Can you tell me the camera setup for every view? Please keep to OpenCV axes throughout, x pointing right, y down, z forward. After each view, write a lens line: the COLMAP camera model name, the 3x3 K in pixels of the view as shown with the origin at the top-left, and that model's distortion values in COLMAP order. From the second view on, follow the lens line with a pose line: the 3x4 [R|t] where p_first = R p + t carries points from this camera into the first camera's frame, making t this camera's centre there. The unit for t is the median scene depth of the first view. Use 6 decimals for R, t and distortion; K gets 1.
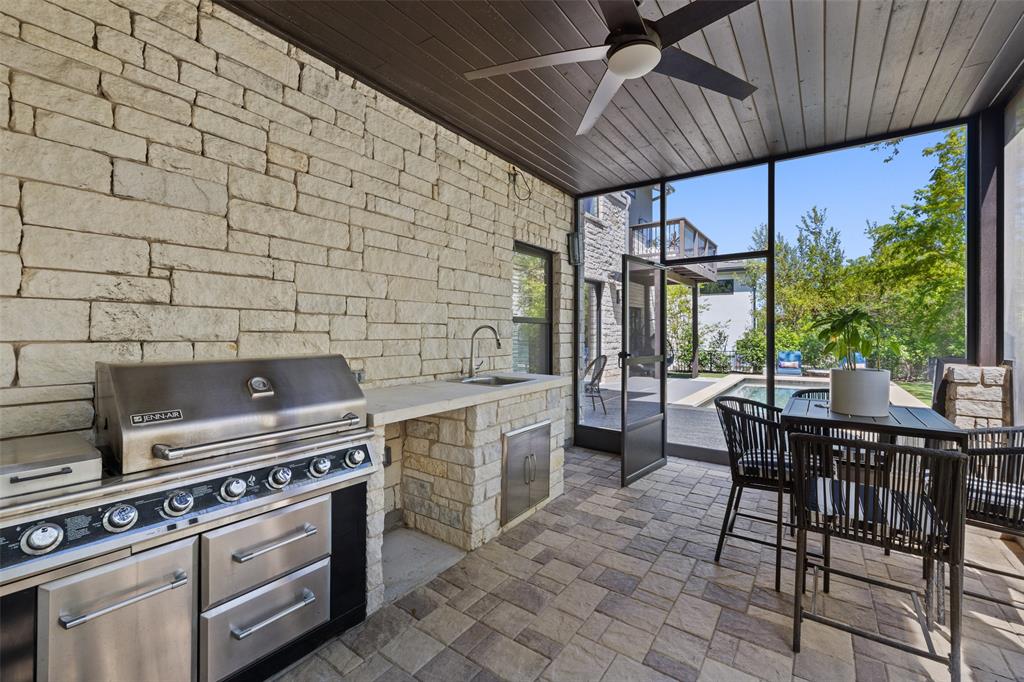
lens RADIAL K [[430.2, 0, 516.2], [0, 430.2, 340.8], [0, 0, 1]] dist [0.004773, 0.000740]
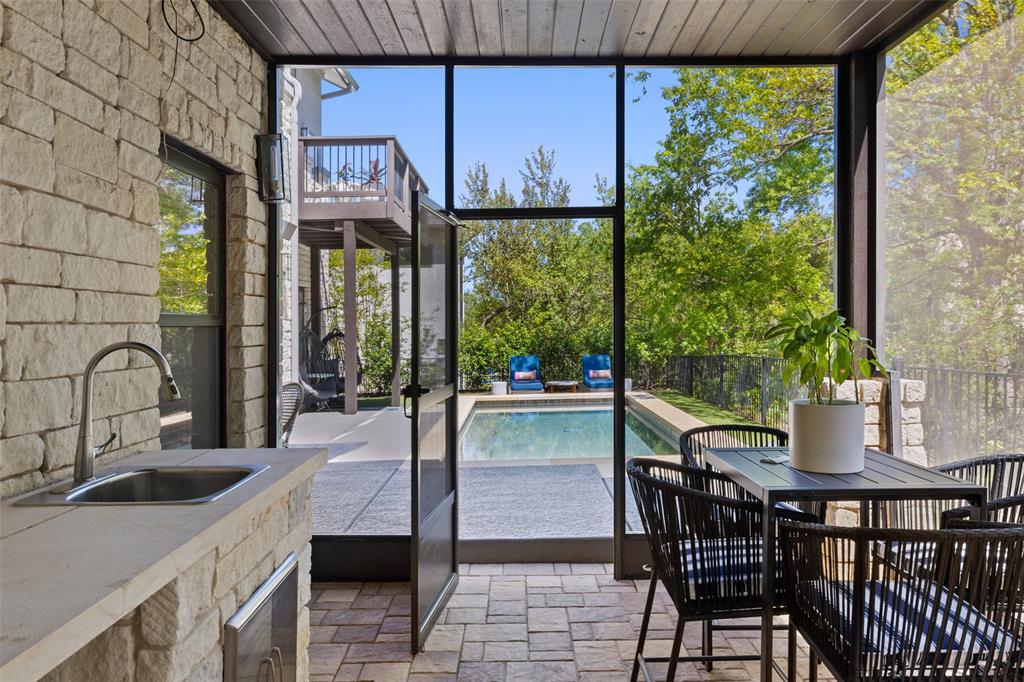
lens RADIAL K [[742.4, 0, 537.7], [0, 742.4, 331.9], [0, 0, 1]] dist [0.004711, 0.002795]
pose [[0.810690, -0.015898, 0.585259, -0.109793], [0.023634, 0.999705, -0.005581, -0.021696], [-0.584998, 0.018356, 0.810827, 0.165540]]
